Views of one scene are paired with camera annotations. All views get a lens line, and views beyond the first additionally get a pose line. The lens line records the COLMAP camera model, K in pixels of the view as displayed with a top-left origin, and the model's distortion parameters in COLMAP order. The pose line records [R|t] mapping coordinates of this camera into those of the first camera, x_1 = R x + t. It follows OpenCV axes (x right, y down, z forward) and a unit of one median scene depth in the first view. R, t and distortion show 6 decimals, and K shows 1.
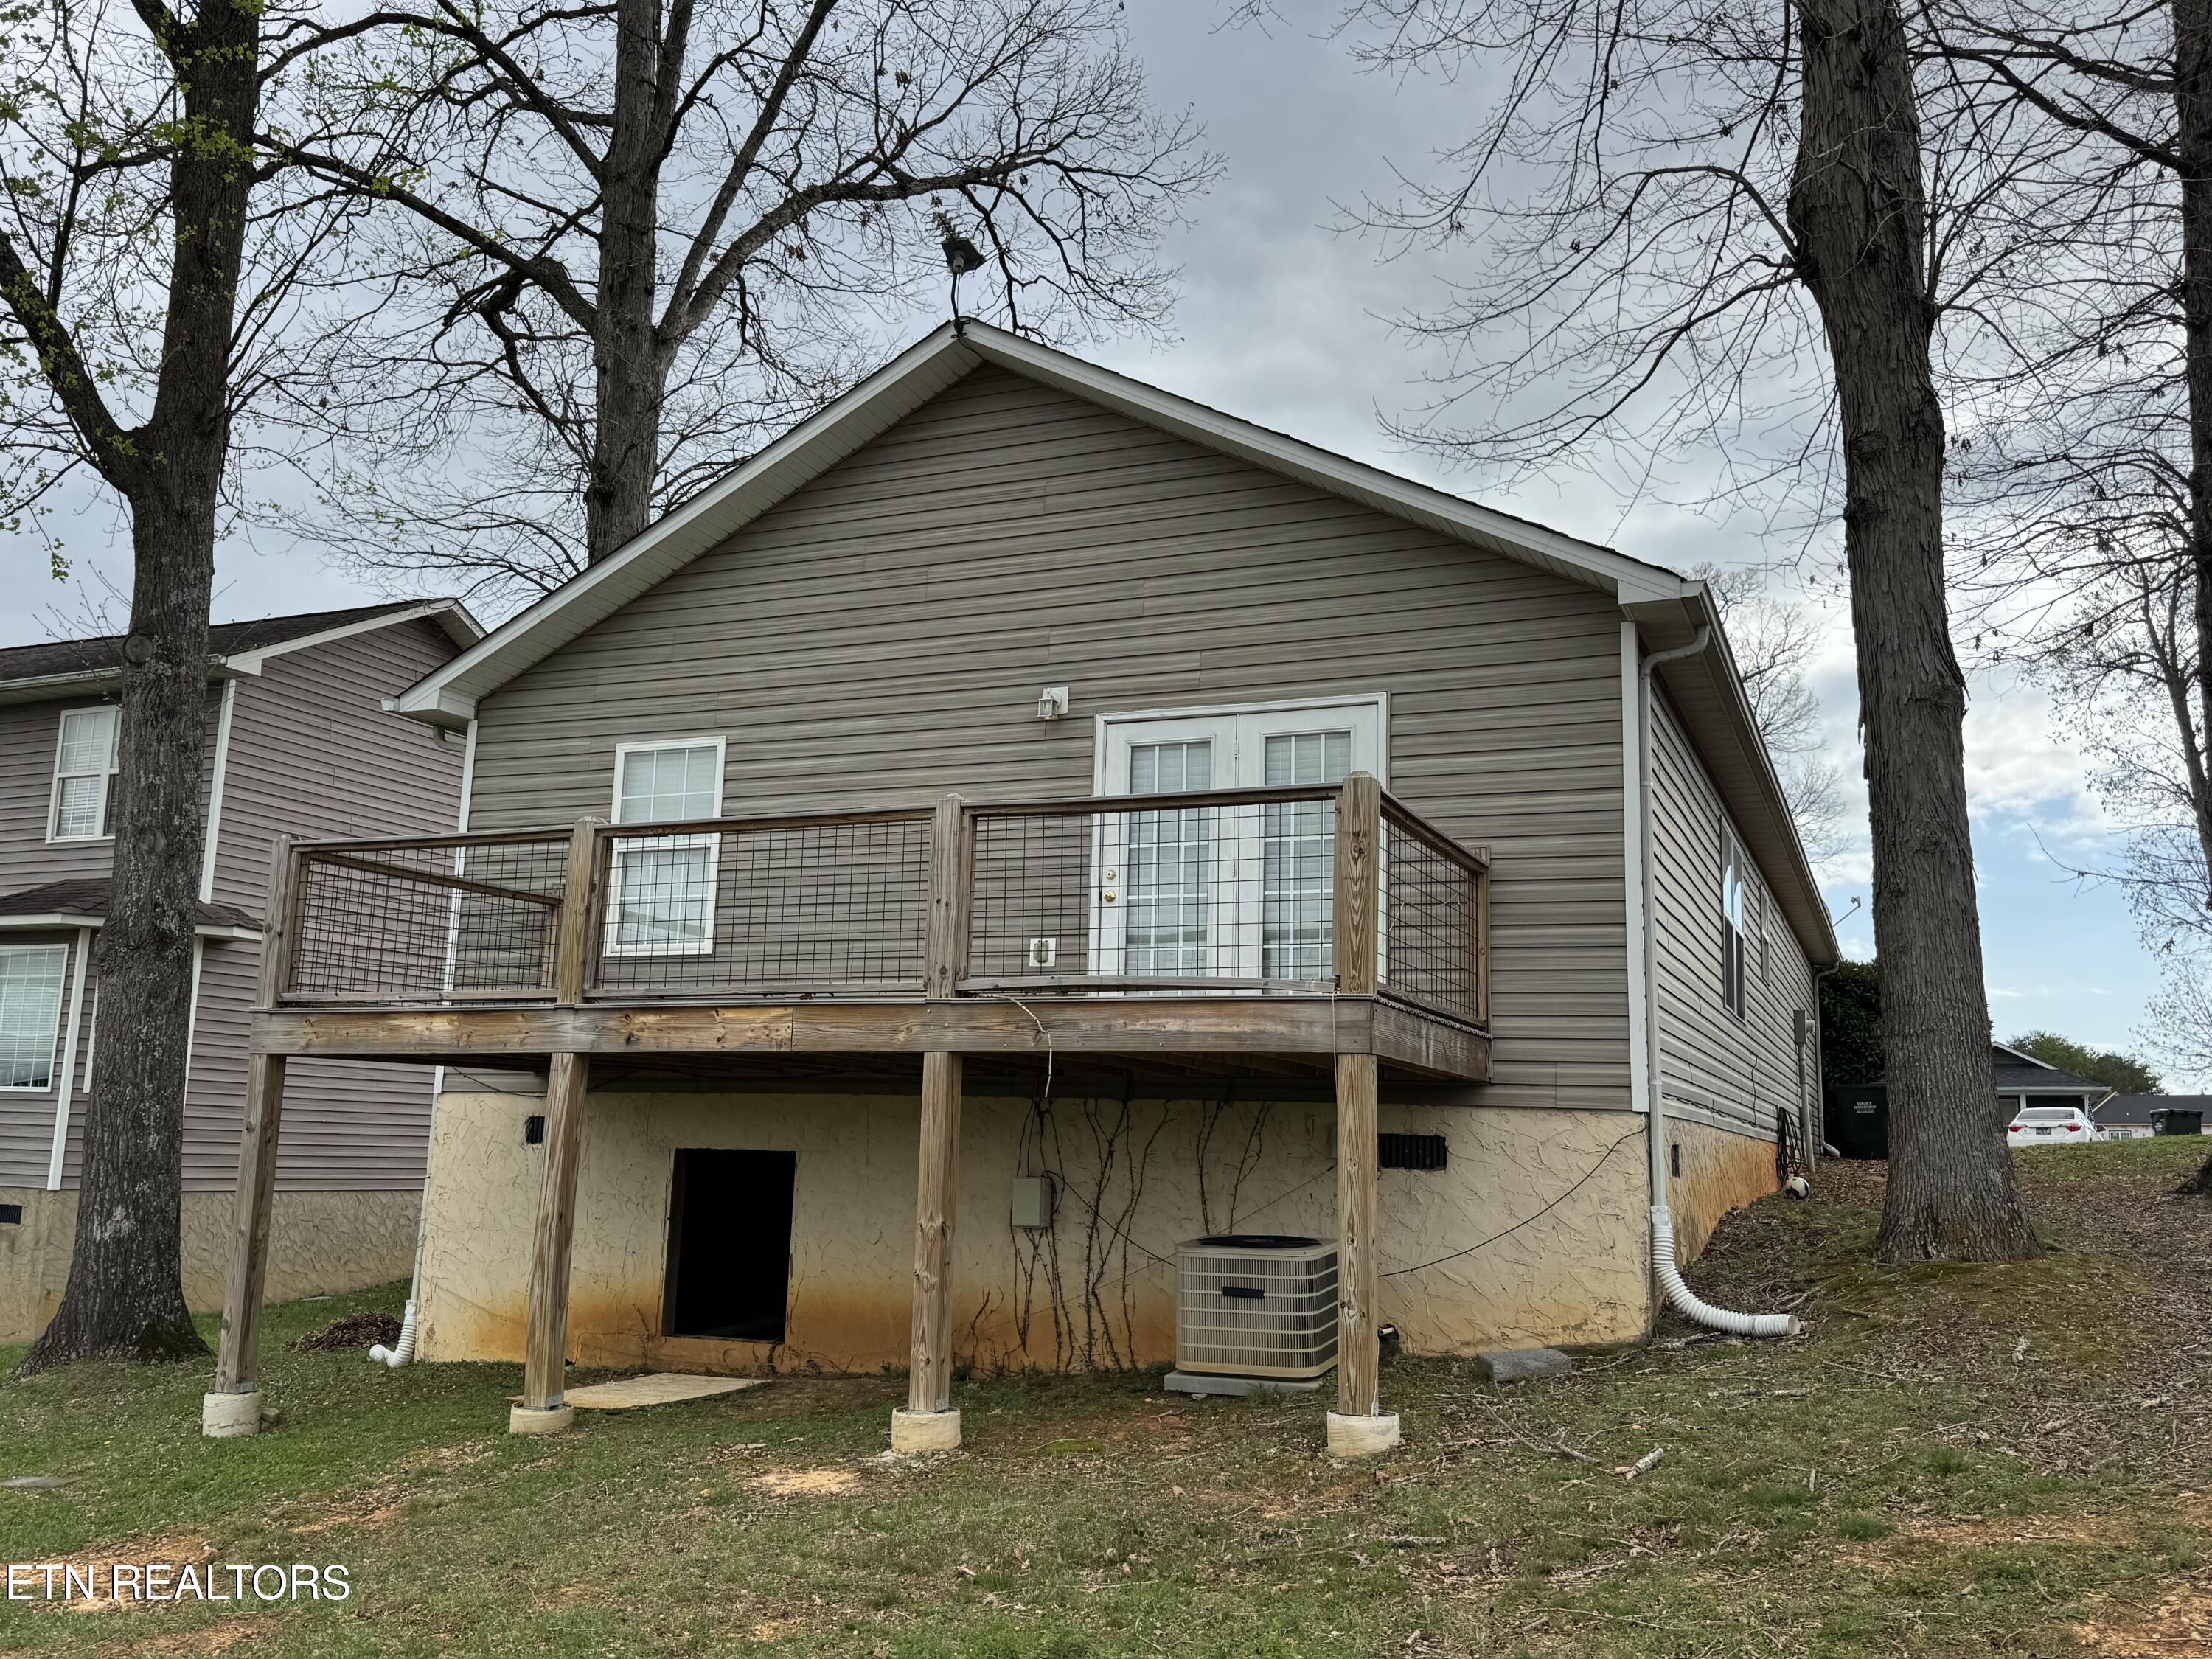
lens RADIAL K [[1837.5, 0, 1116.1], [0, 1837.5, 821.1], [0, 0, 1]] dist [0.094631, -0.157078]
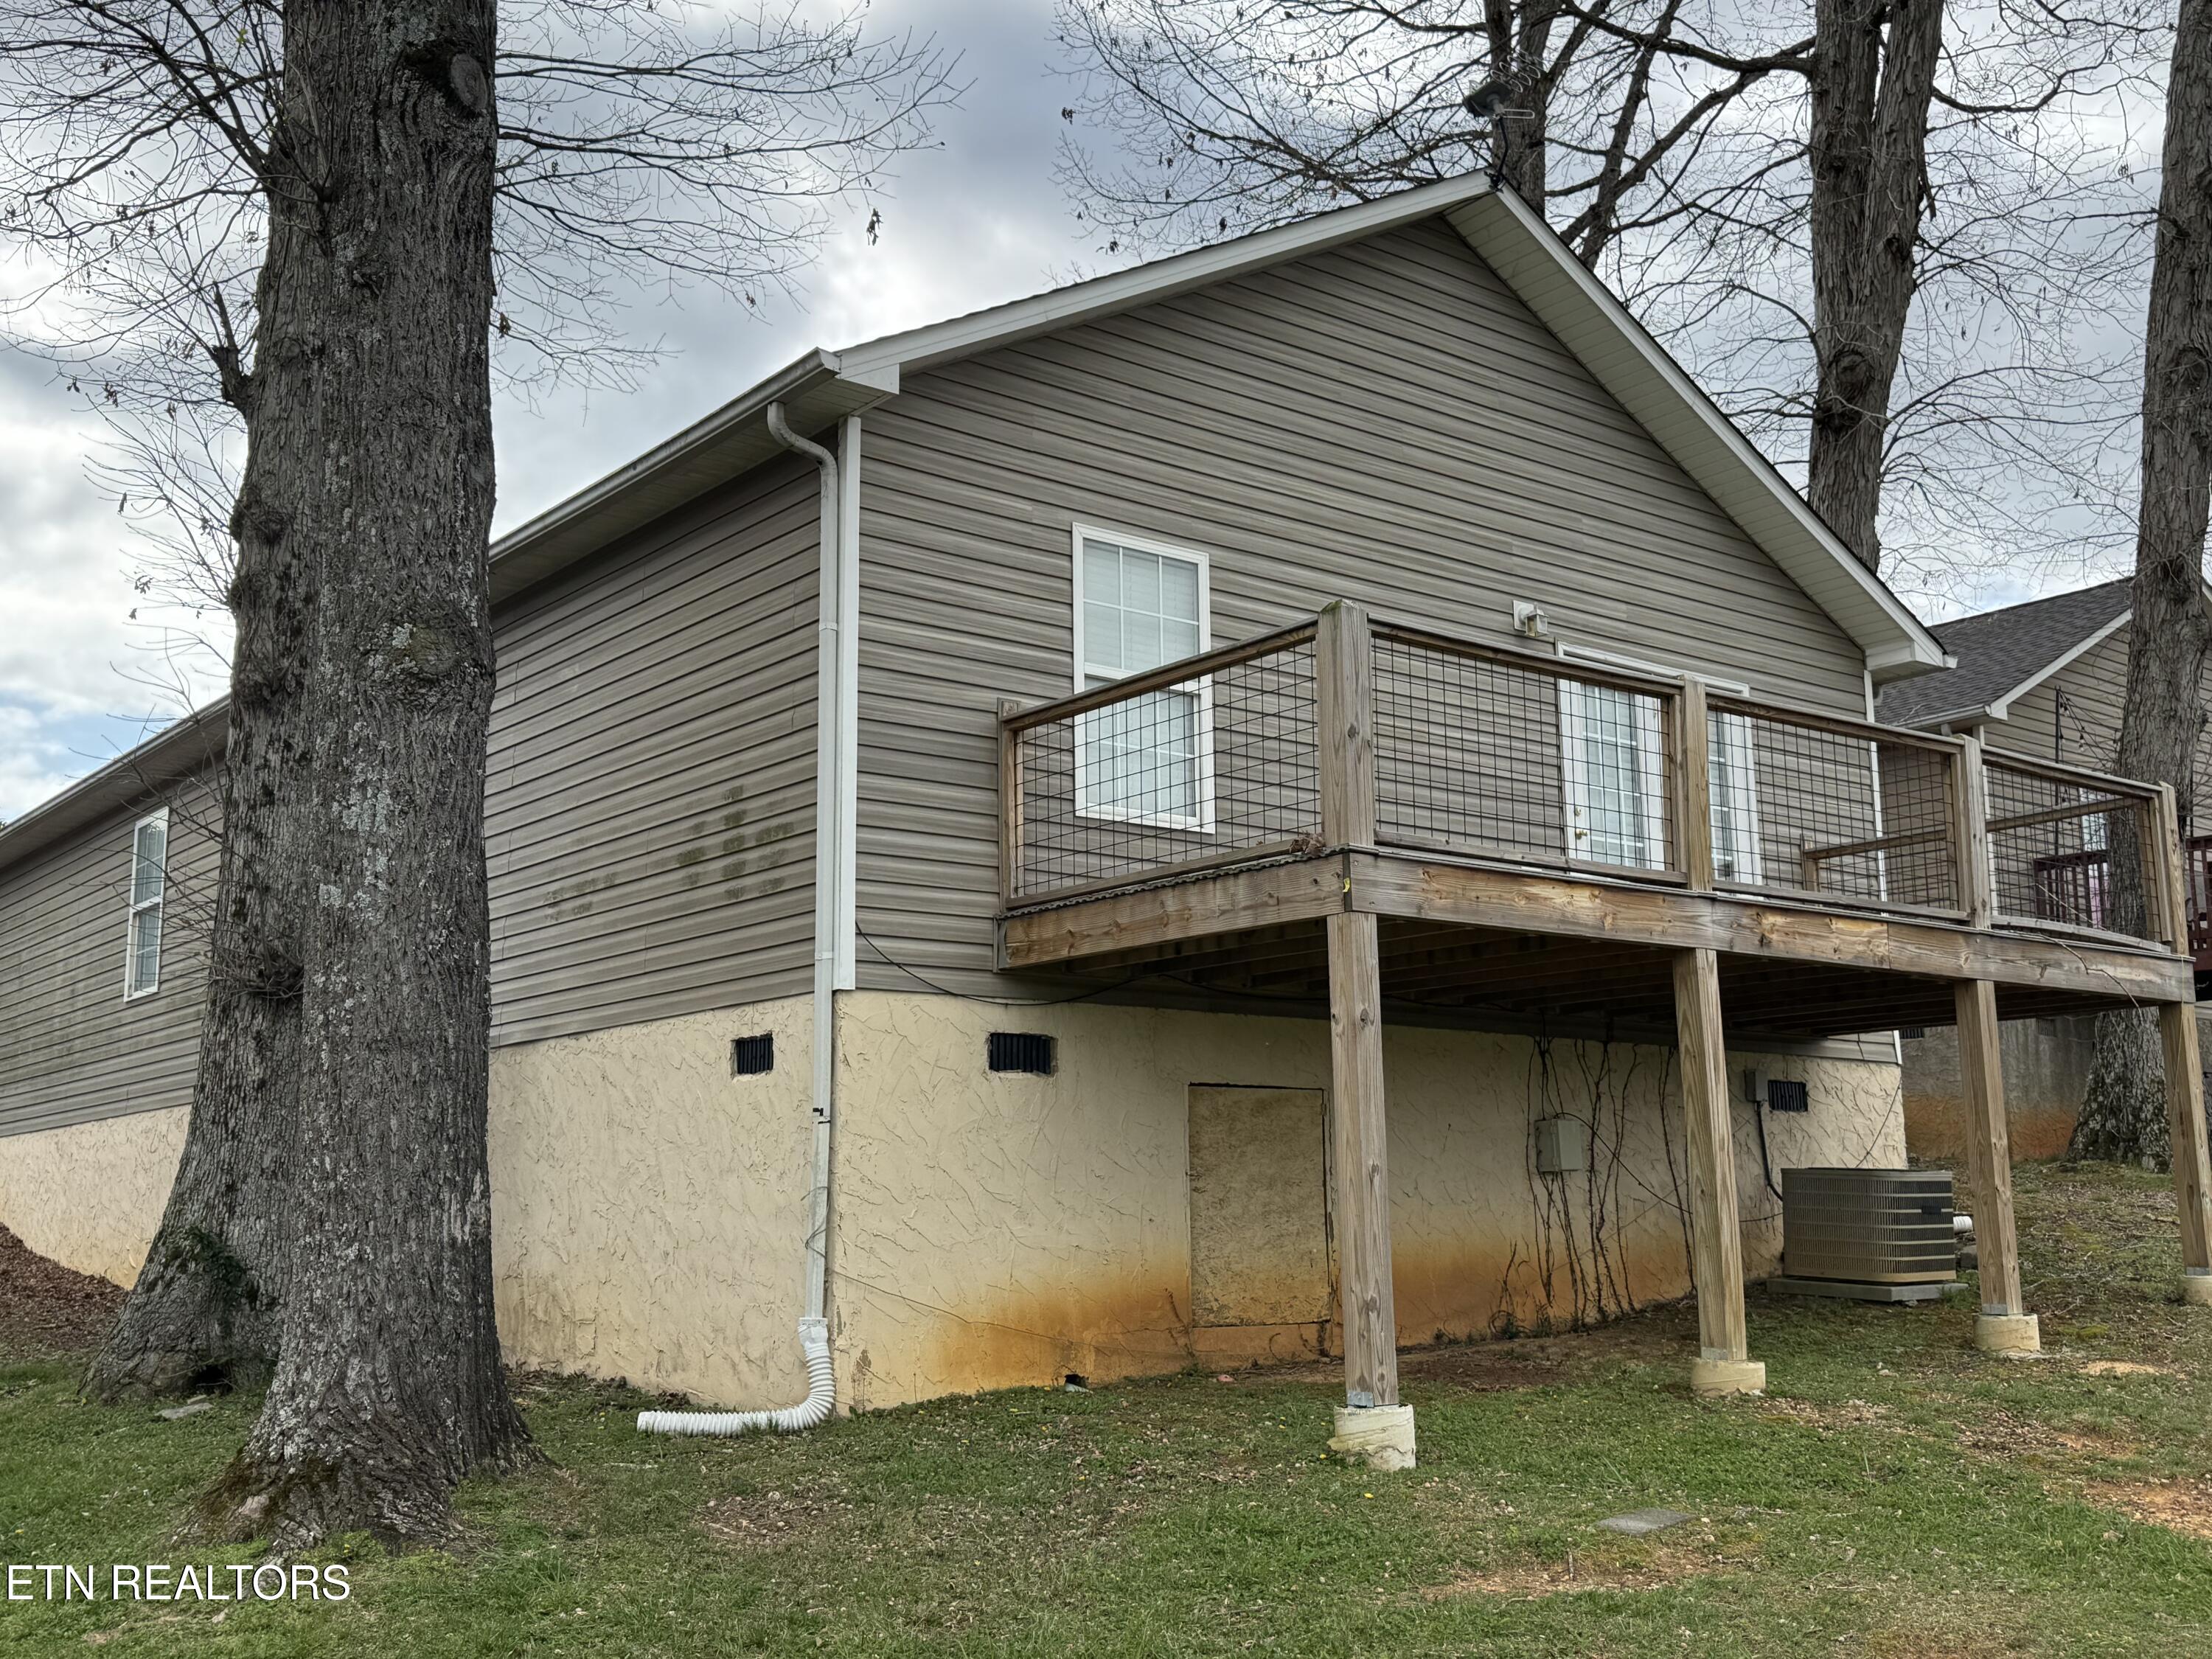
lens RADIAL K [[2241.2, 0, 1114.9], [0, 2241.2, 825.9], [0, 0, 1]] dist [0.089888, 0.000000]
pose [[0.471230, 0.126909, 0.872832, -1.207063], [-0.131290, 0.988662, -0.072868, 0.162690], [-0.872184, -0.080257, 0.482549, 0.670950]]
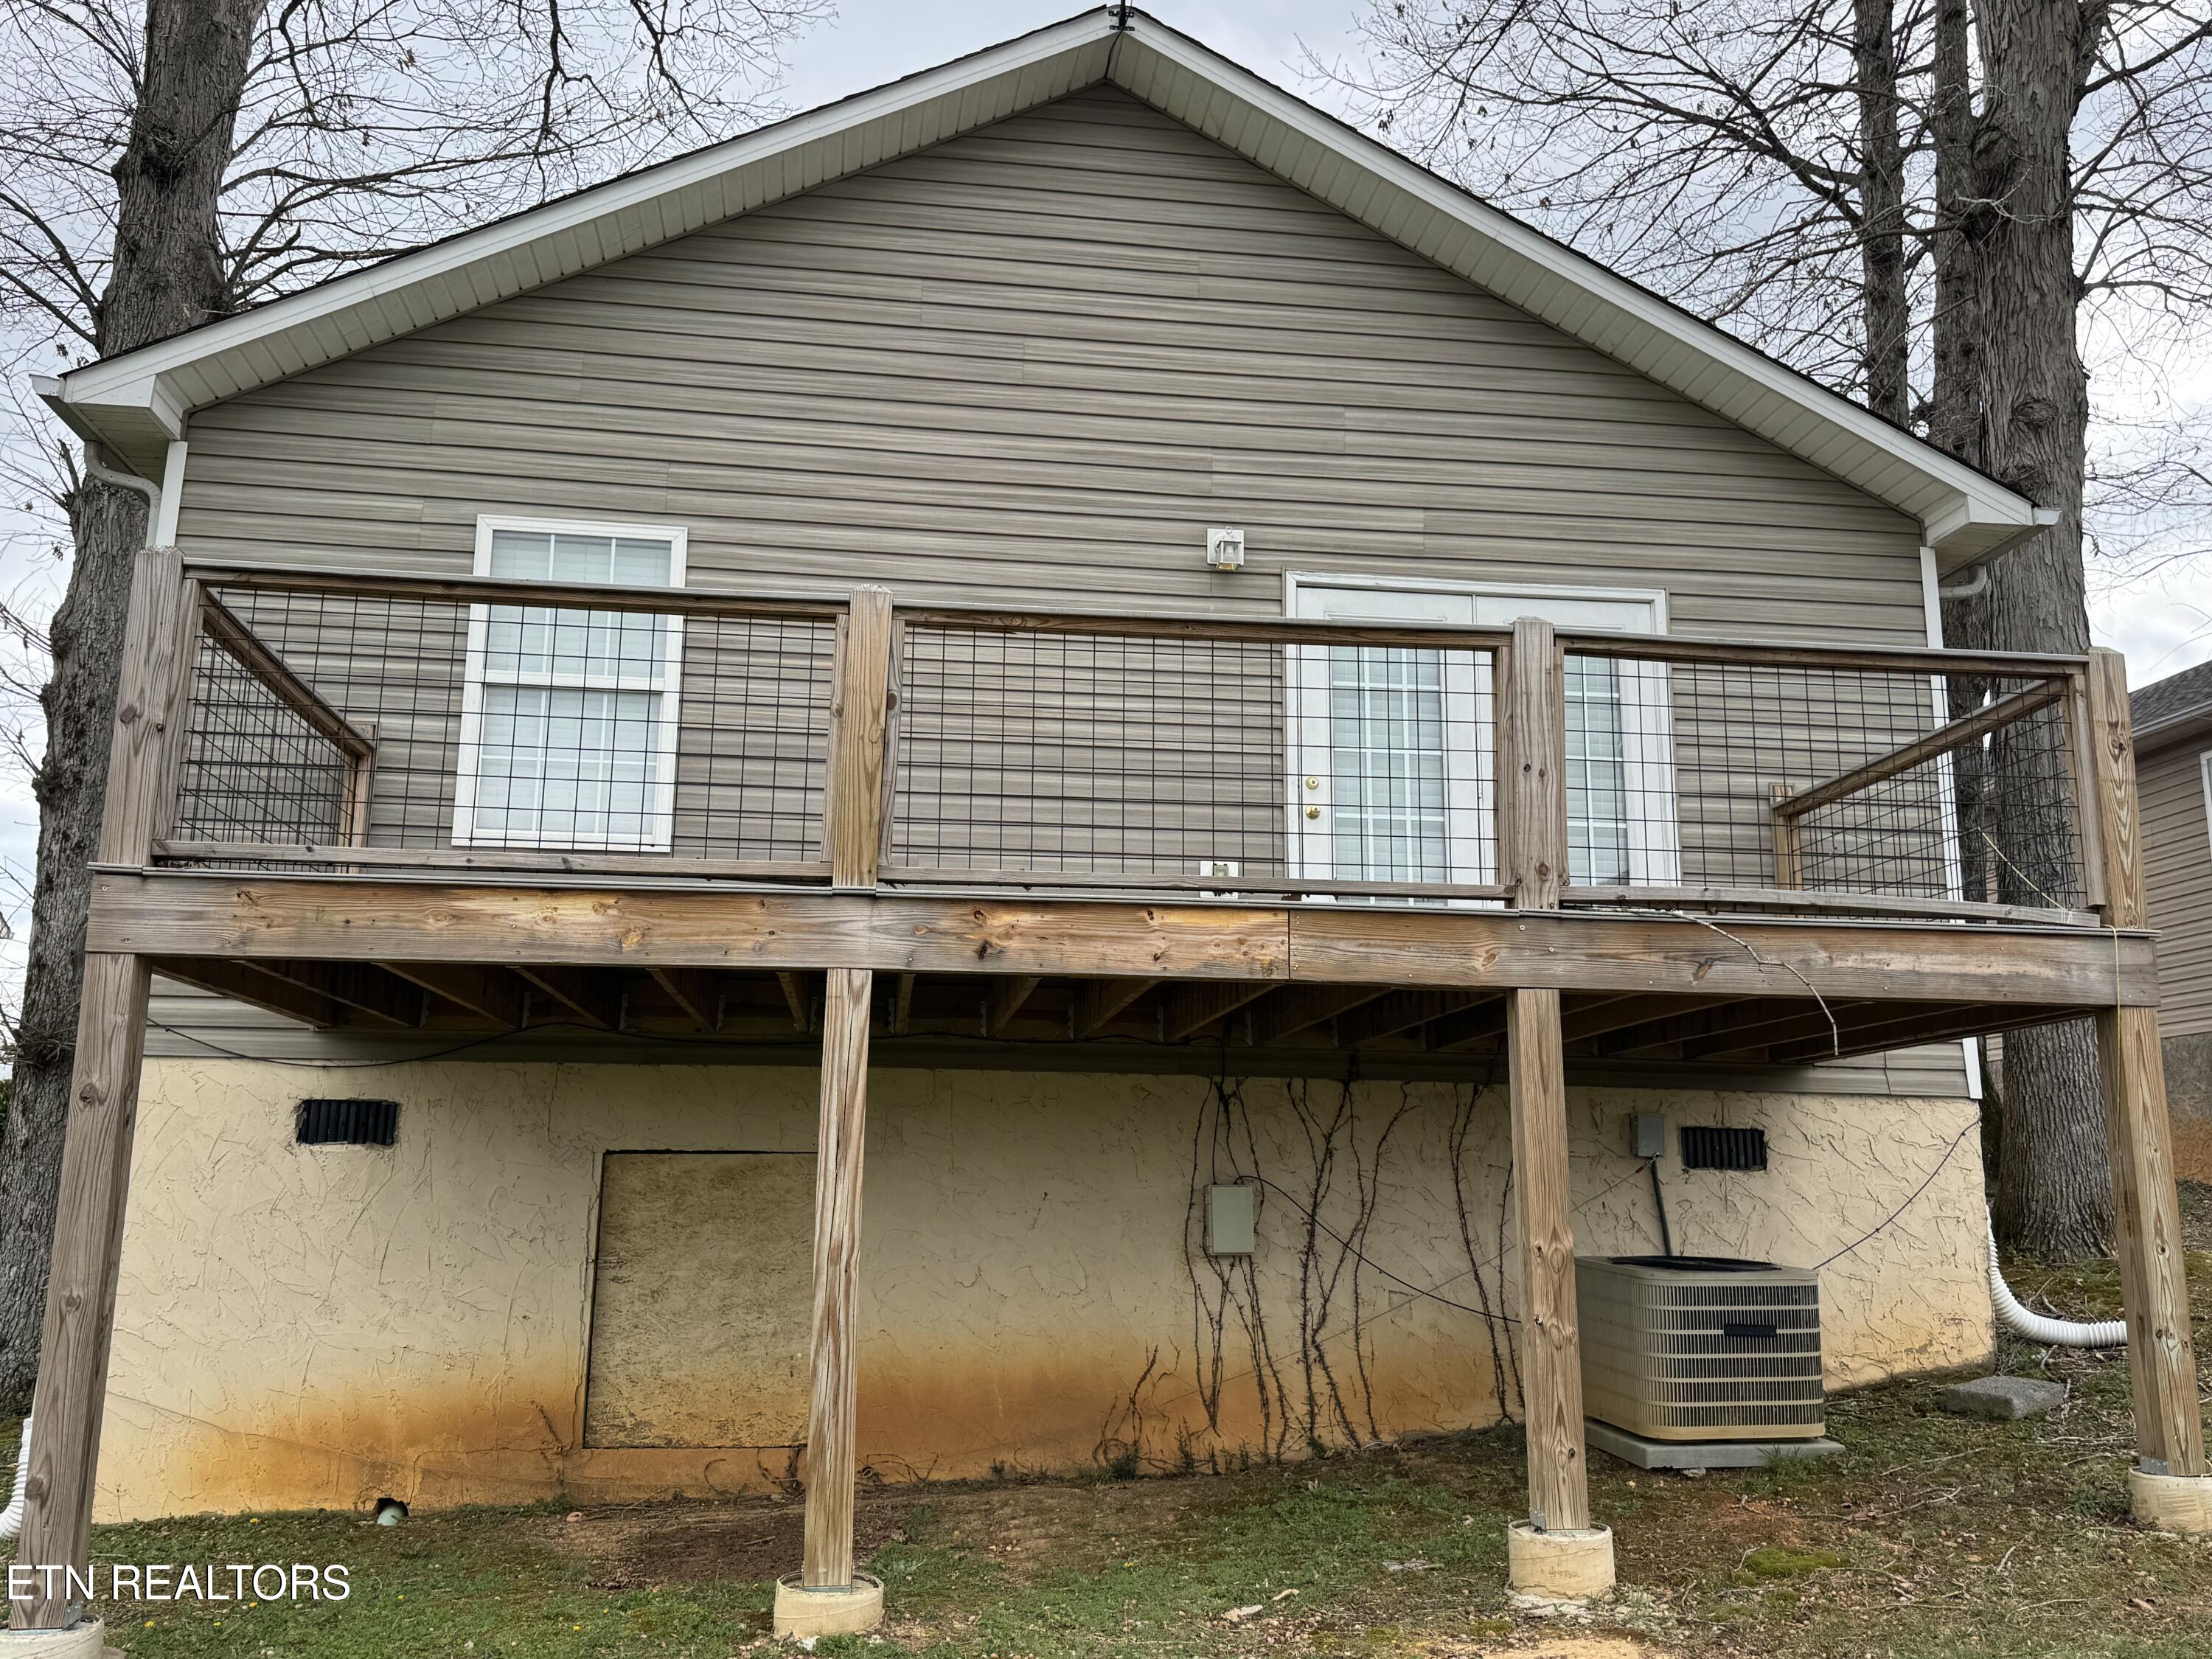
lens RADIAL K [[1837.5, 0, 1109.1], [0, 1837.5, 820.6], [0, 0, 1]] dist [0.094631, -0.157078]
pose [[0.859869, 0.088662, 0.502756, -0.474586], [-0.079008, 0.996050, -0.040527, 0.085691], [-0.504363, -0.004874, 0.863478, 0.409826]]
